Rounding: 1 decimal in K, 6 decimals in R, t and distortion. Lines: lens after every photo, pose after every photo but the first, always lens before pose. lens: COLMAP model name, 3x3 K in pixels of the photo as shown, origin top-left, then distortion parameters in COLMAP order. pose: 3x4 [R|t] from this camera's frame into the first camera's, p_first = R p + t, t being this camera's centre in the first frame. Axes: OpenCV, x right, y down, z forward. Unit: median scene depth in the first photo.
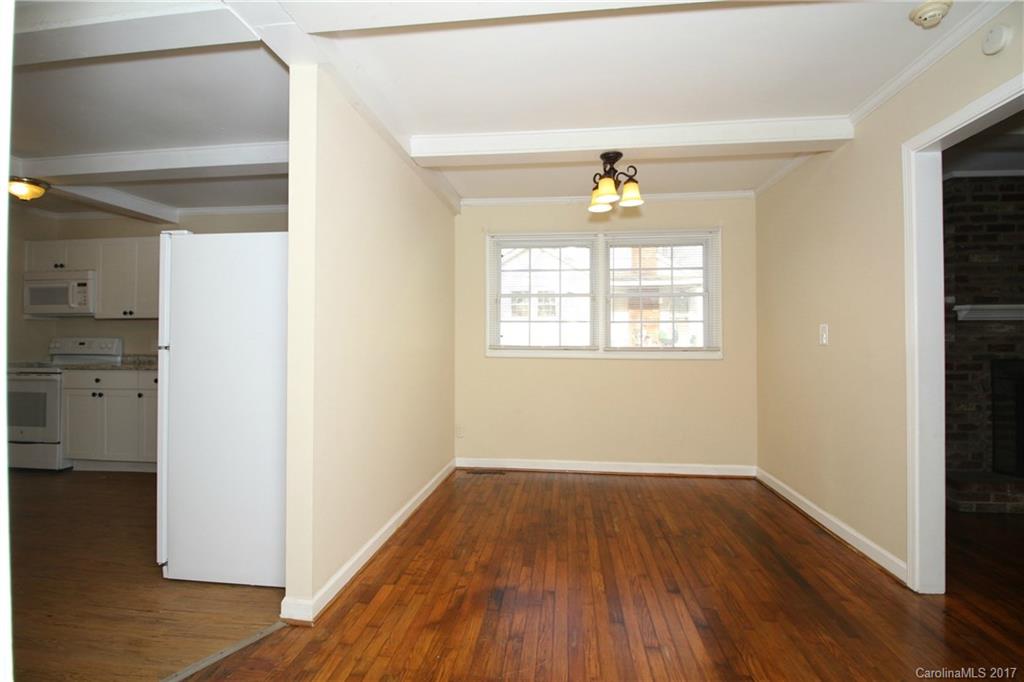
lens RADIAL K [[482.3, 0, 524.3], [0, 482.3, 334.2], [0, 0, 1]] dist [-0.032305, -0.000899]
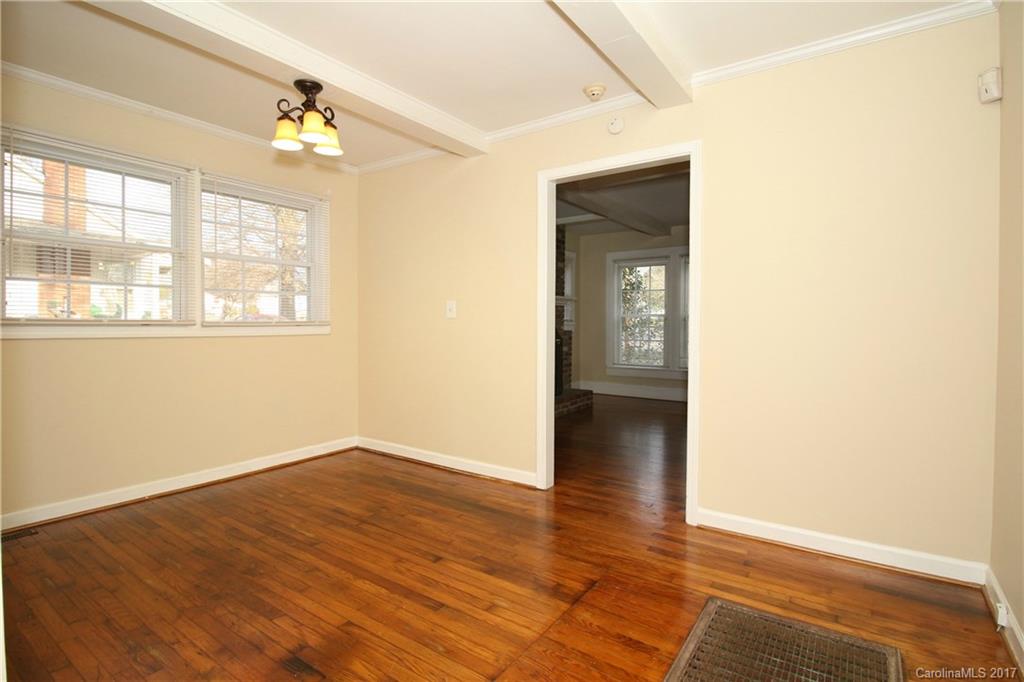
lens RADIAL K [[482.3, 0, 524.3], [0, 482.3, 334.2], [0, 0, 1]] dist [-0.032305, -0.000899]
pose [[0.474521, -0.026747, 0.879838, -0.391377], [-0.015447, 0.999131, 0.038705, 0.014961], [-0.880109, -0.031957, 0.473696, 0.300787]]
